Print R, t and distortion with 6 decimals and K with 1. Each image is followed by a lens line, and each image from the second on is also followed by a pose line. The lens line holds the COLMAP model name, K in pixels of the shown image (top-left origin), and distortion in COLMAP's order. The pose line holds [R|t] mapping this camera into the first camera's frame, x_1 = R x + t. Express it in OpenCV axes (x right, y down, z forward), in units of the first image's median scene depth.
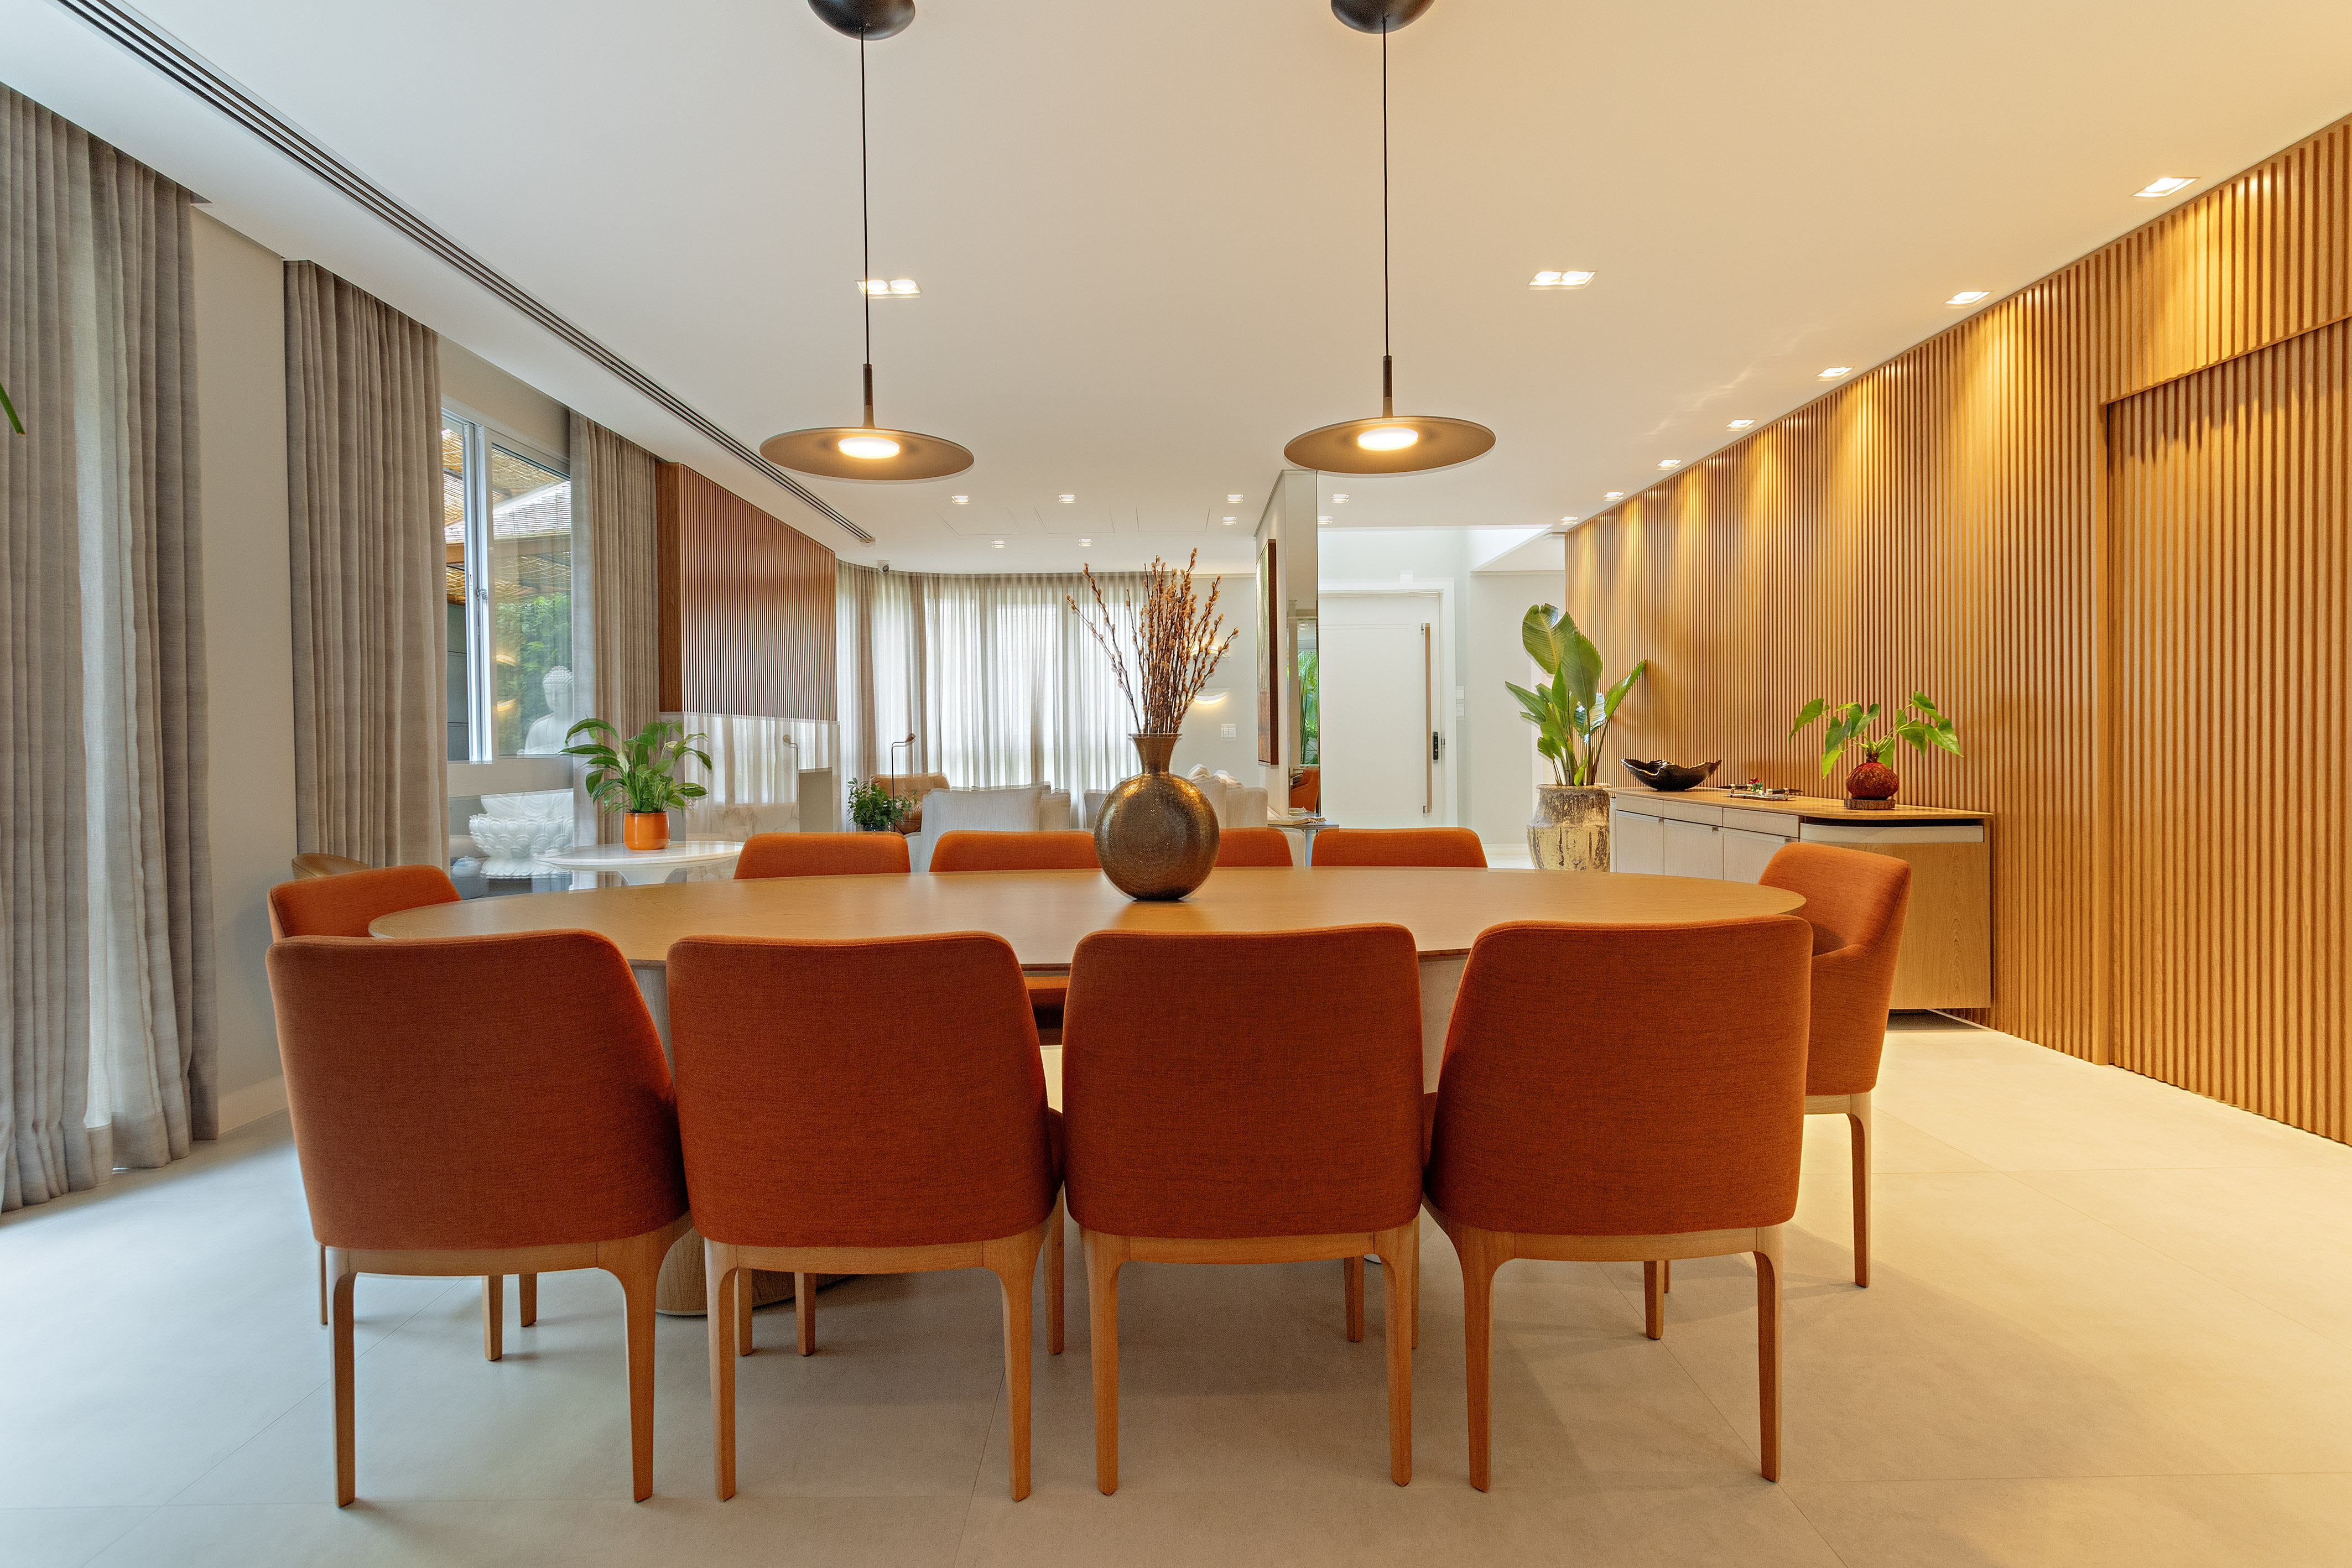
lens RADIAL K [[1094.8, 0, 1184.9], [0, 1094.8, 768.2], [0, 0, 1]] dist [0.002260, 0.000675]
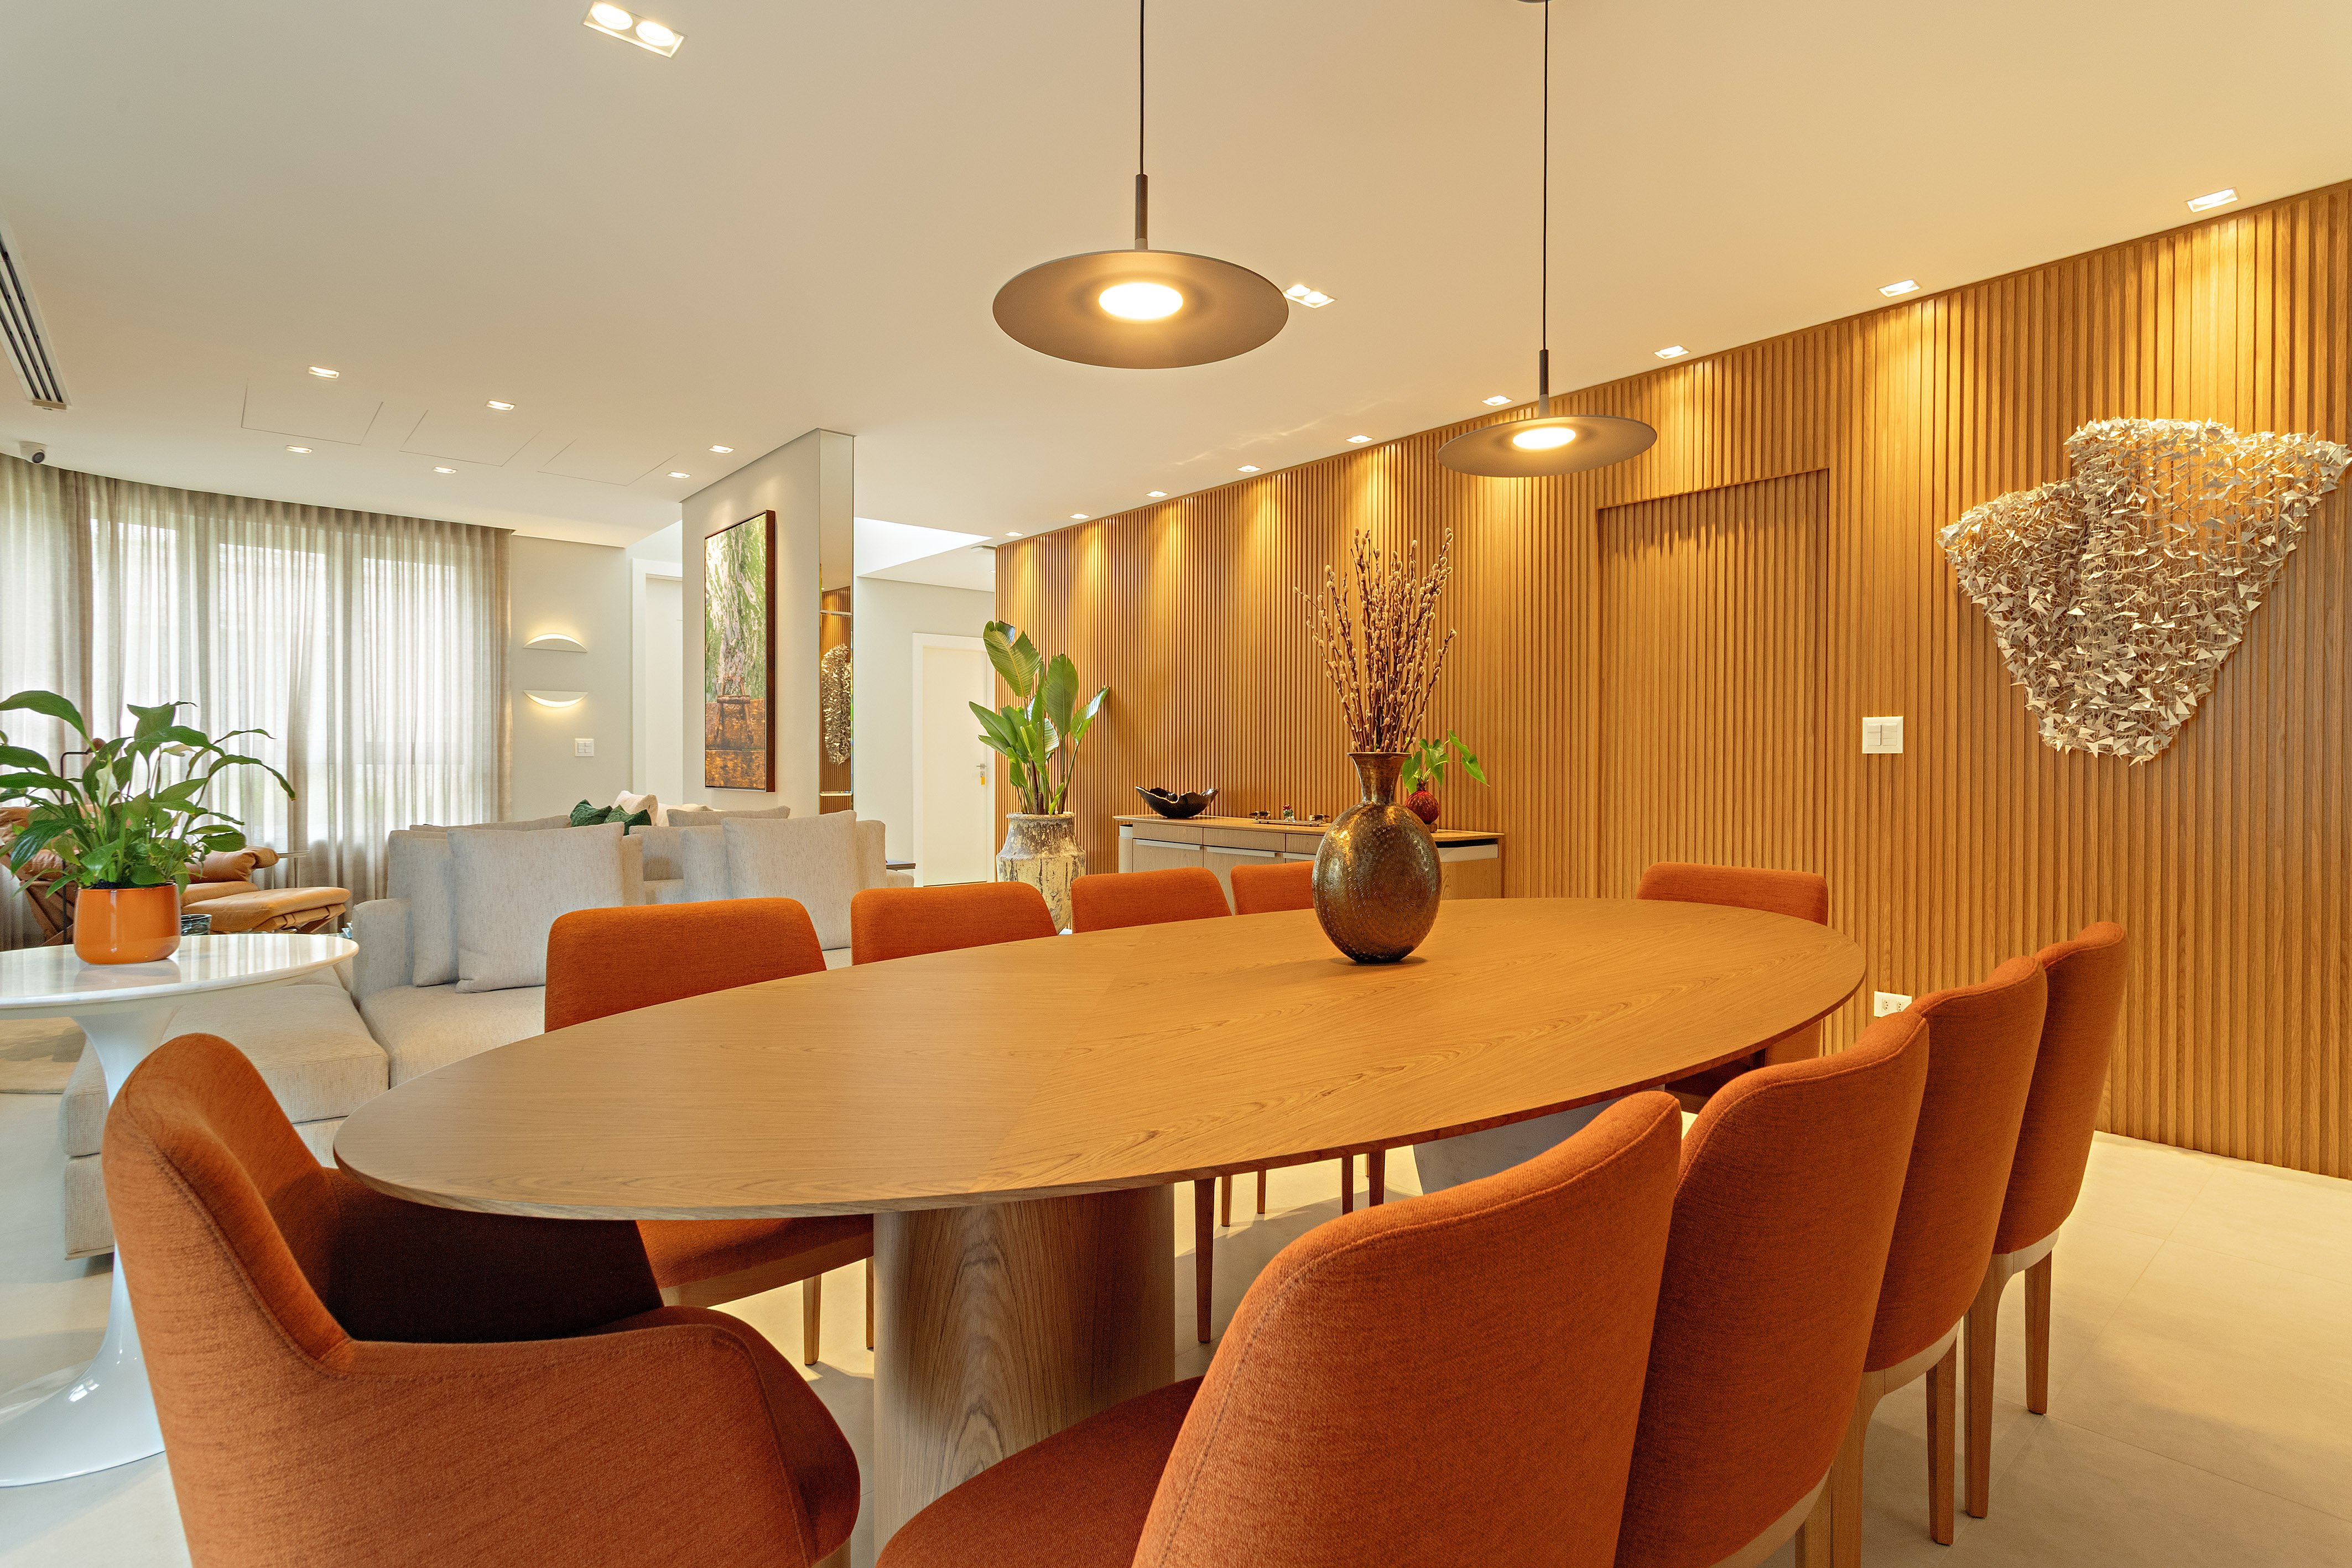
lens RADIAL K [[1182.6, 0, 1166.2], [0, 1182.6, 772.1], [0, 0, 1]] dist [-0.001424, -0.001238]
pose [[0.771673, 0.011242, 0.635920, -0.281152], [0.000713, 0.999828, -0.018540, -0.001484], [-0.636019, 0.014760, 0.771532, 0.180798]]
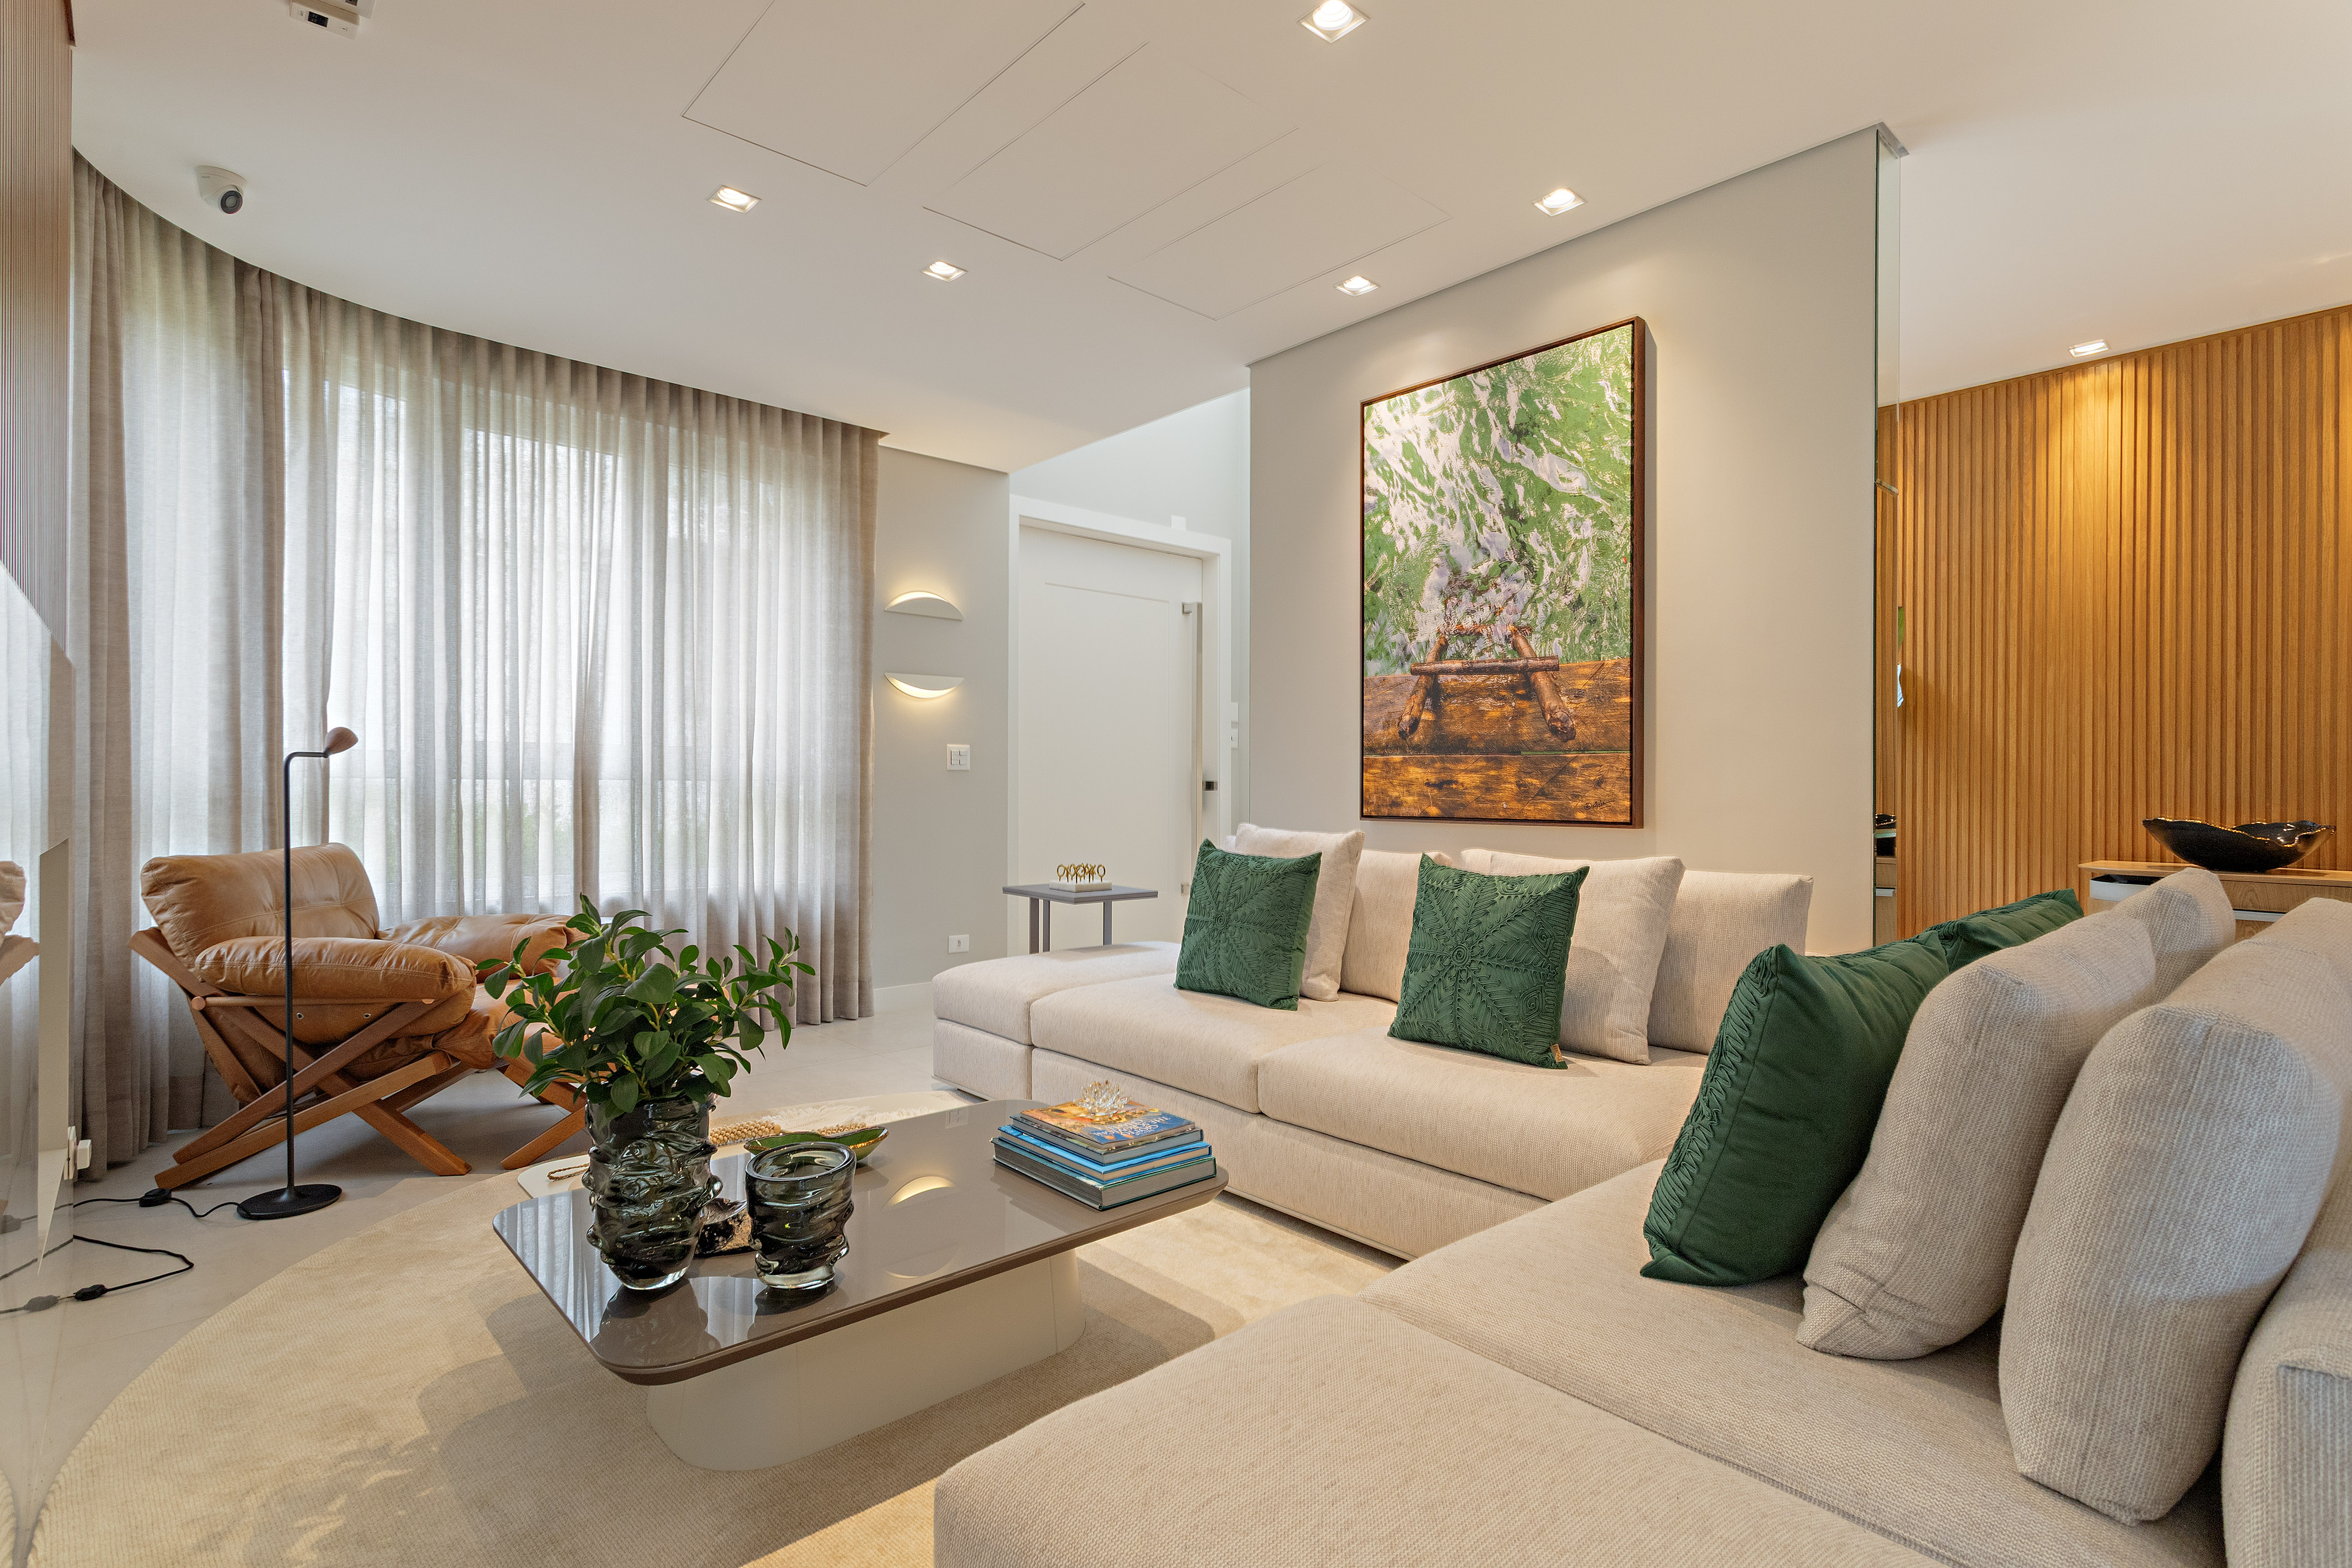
lens RADIAL K [[1127.4, 0, 1176.0], [0, 1127.4, 784.0], [0, 0, 1]] dist [-0.000191, 0.000158]
pose [[0.738365, 0.018594, 0.674145, -0.393777], [0.000597, 0.999601, -0.028225, -0.008286], [-0.674401, 0.021243, 0.738060, 0.805223]]
